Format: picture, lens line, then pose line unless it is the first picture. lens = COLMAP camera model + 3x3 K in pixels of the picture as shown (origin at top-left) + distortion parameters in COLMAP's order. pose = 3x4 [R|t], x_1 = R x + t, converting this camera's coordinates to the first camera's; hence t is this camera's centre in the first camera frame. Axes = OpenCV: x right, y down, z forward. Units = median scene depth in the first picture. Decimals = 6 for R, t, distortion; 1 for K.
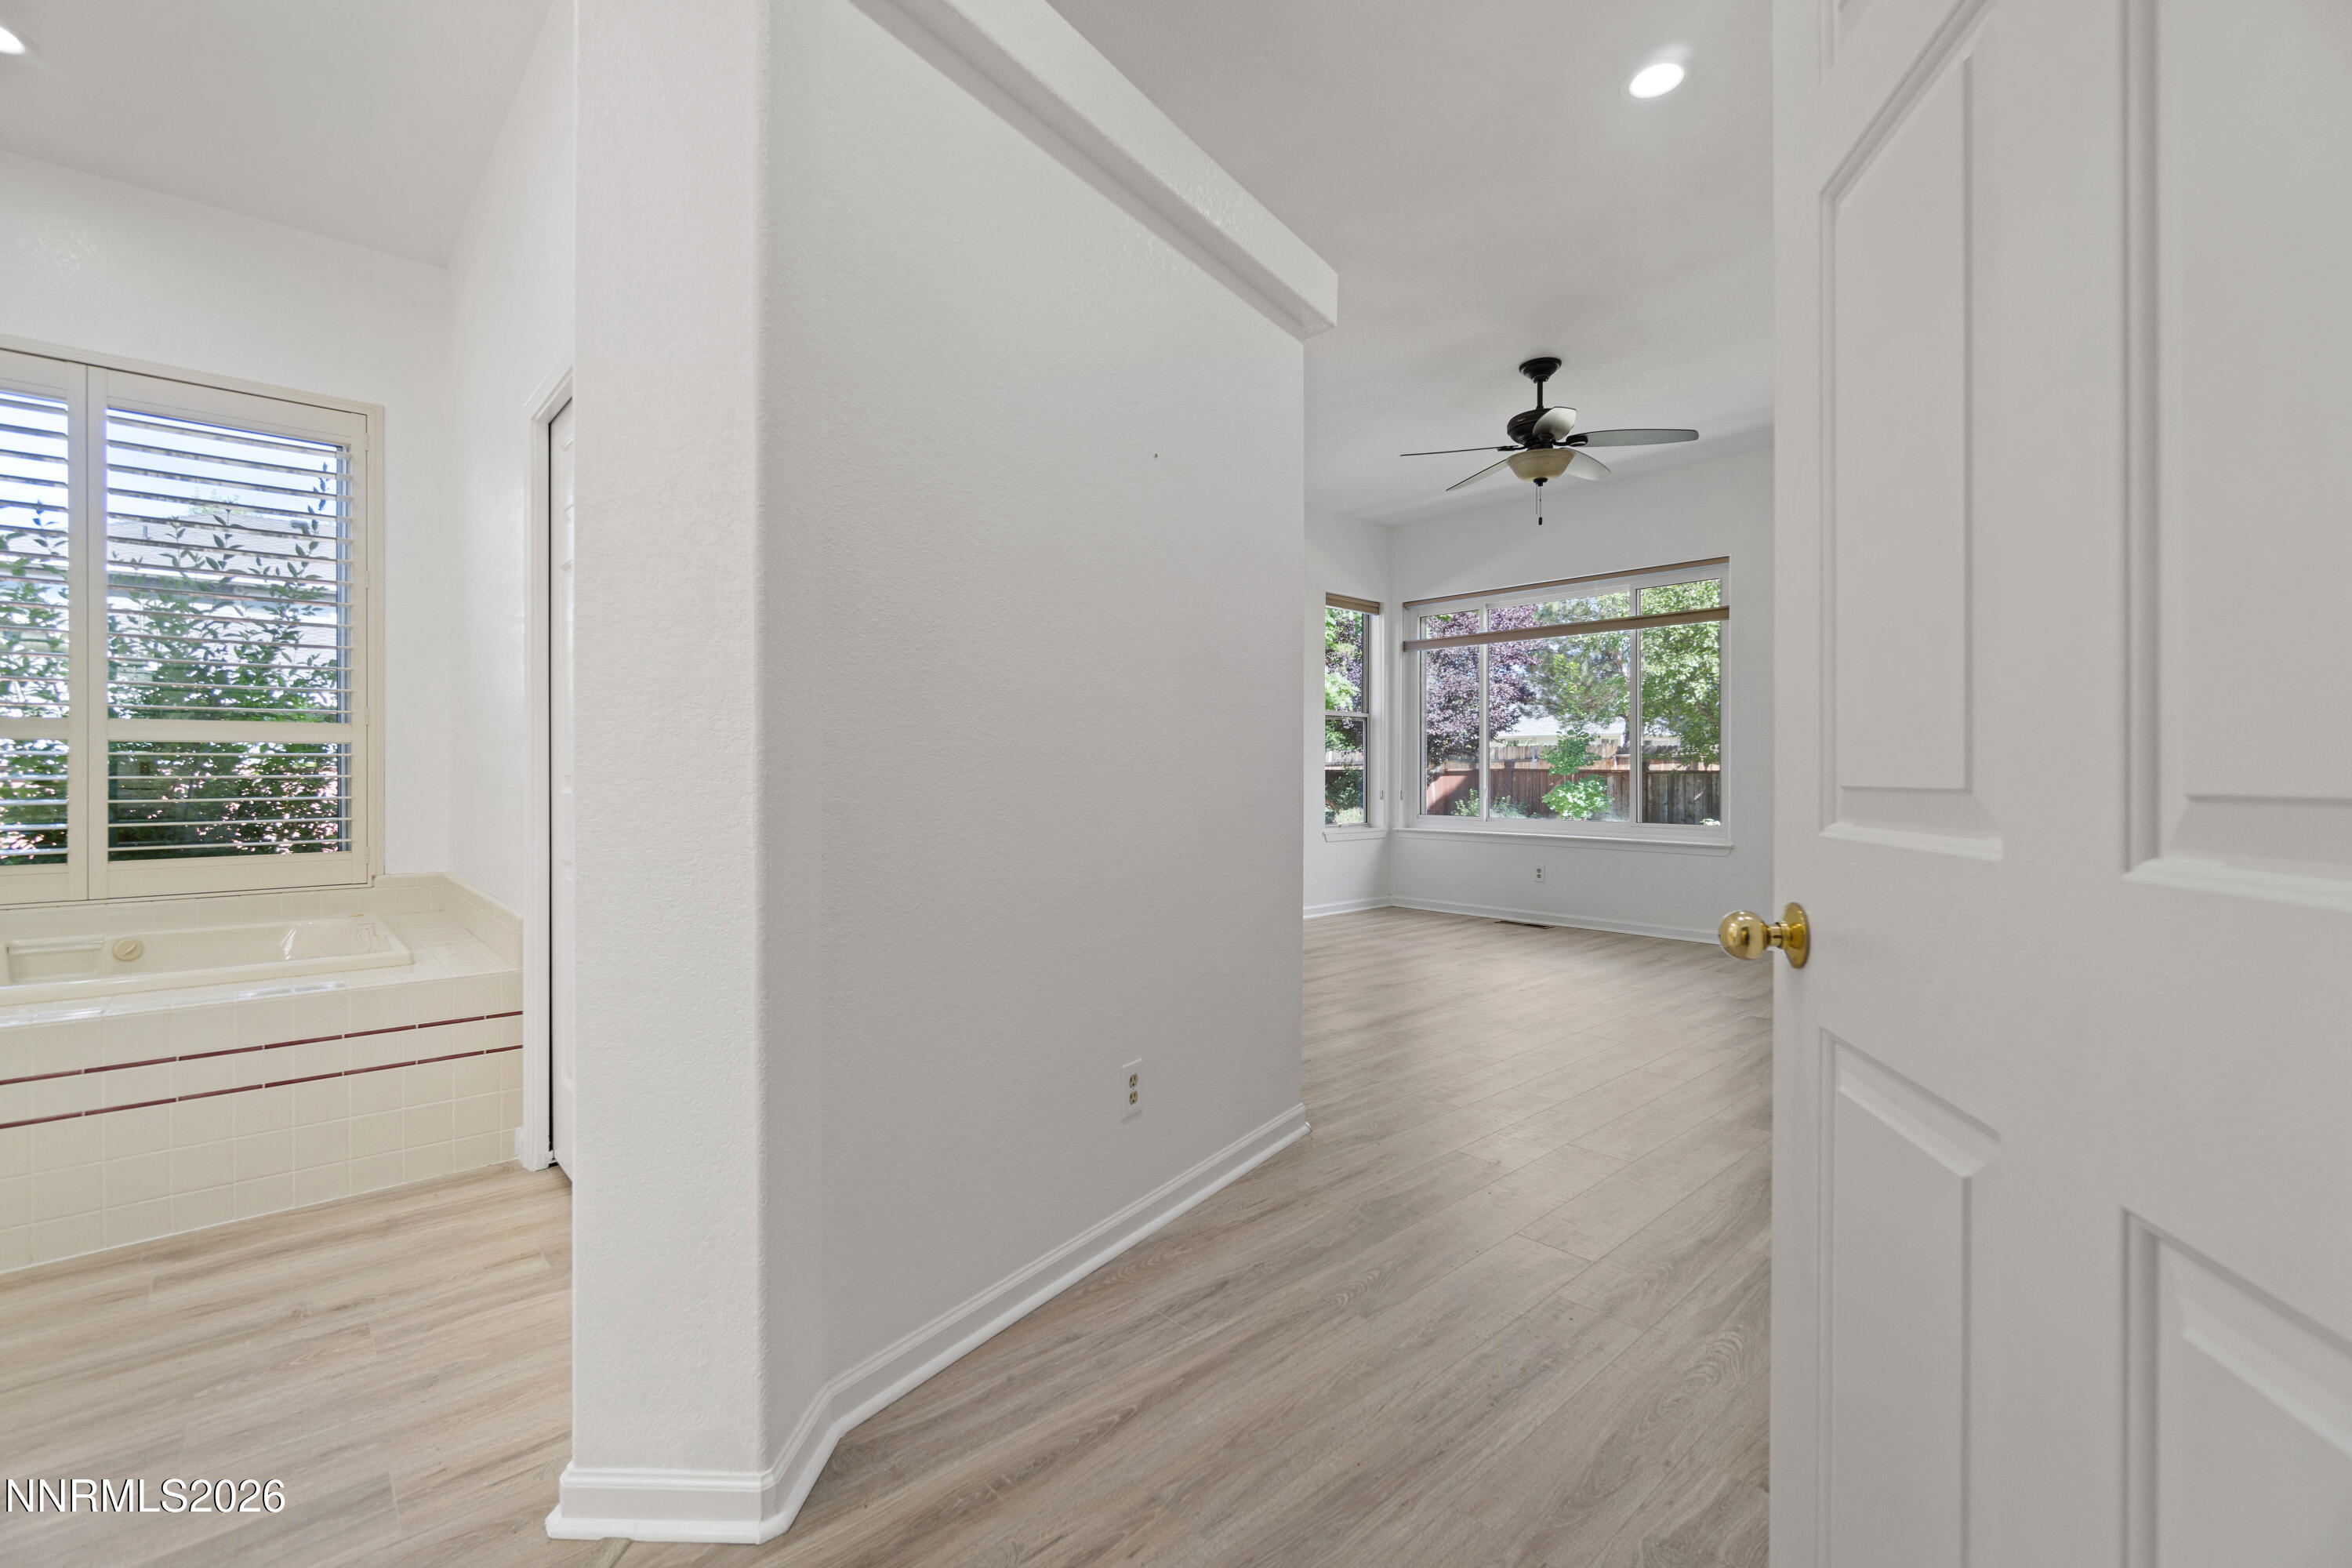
lens RADIAL K [[1015.1, 0, 1166.5], [0, 1015.1, 777.0], [0, 0, 1]] dist [-0.002925, 0.000467]
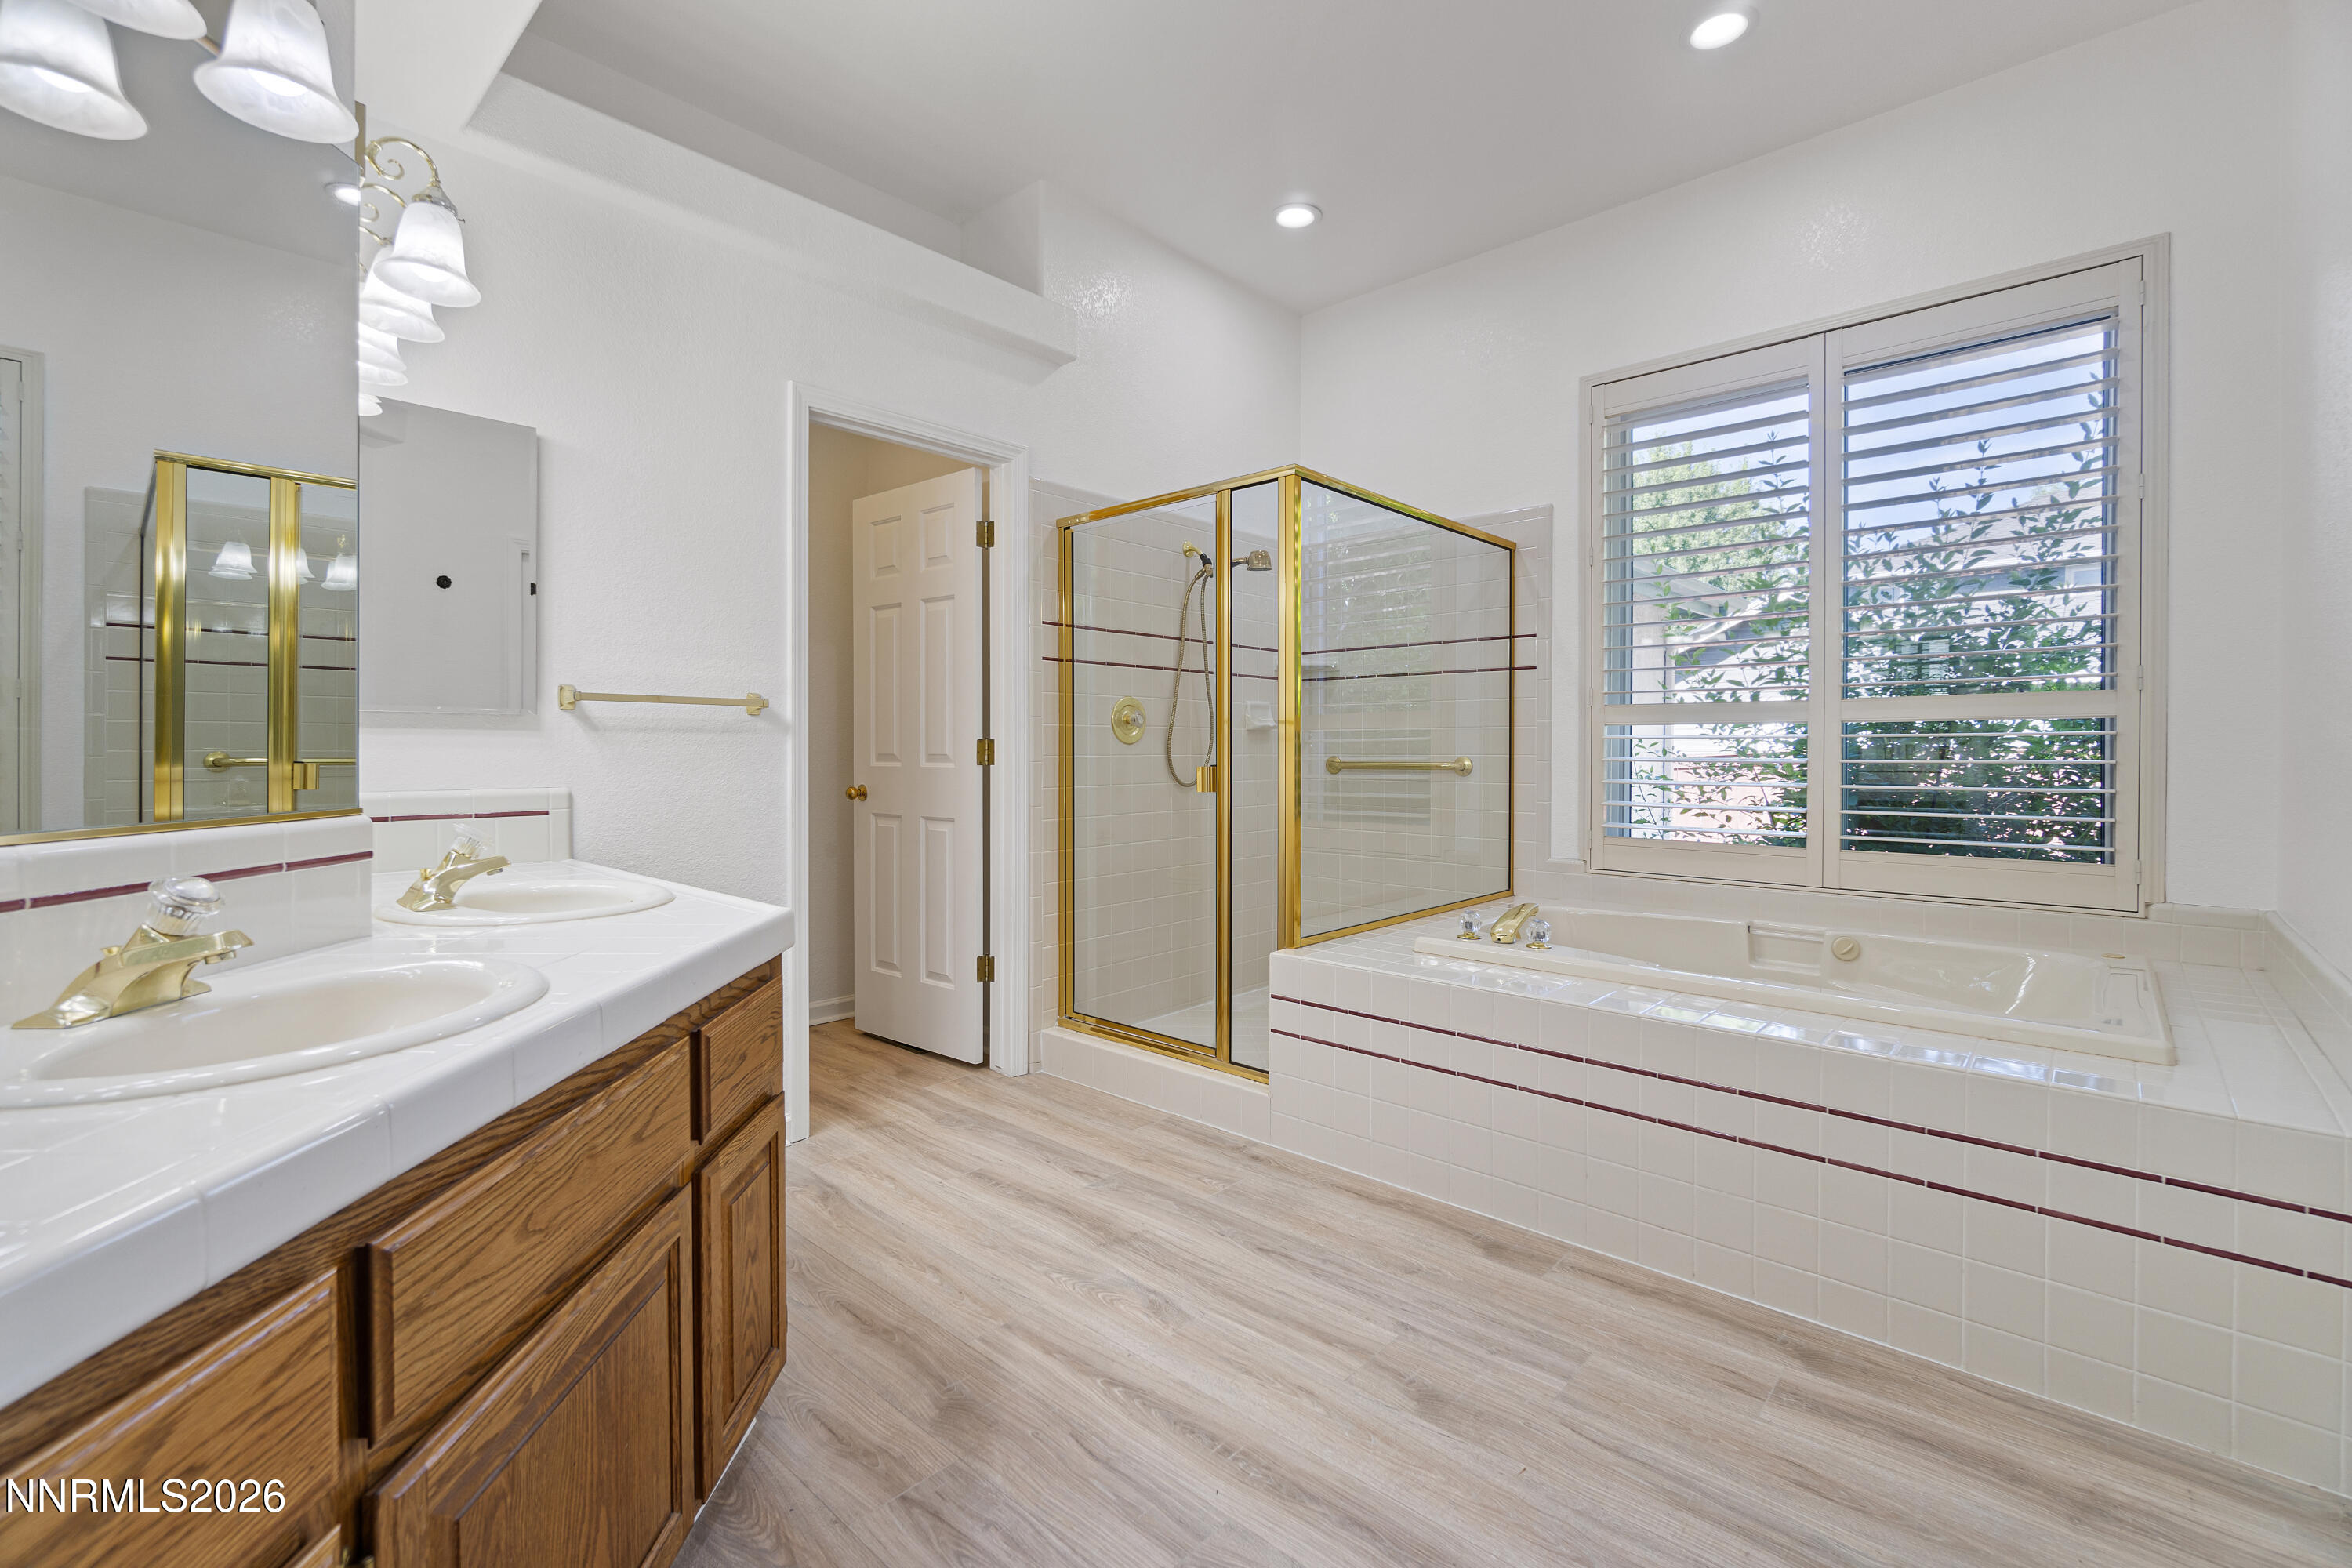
lens RADIAL K [[1008.5, 0, 1174.3], [0, 1008.5, 756.9], [0, 0, 1]] dist [0.000328, 0.000390]
pose [[0.089528, 0.002642, -0.995981, -0.151061], [-0.006922, 0.999974, 0.002030, -0.001250], [0.995960, 0.006712, 0.089544, 0.276787]]
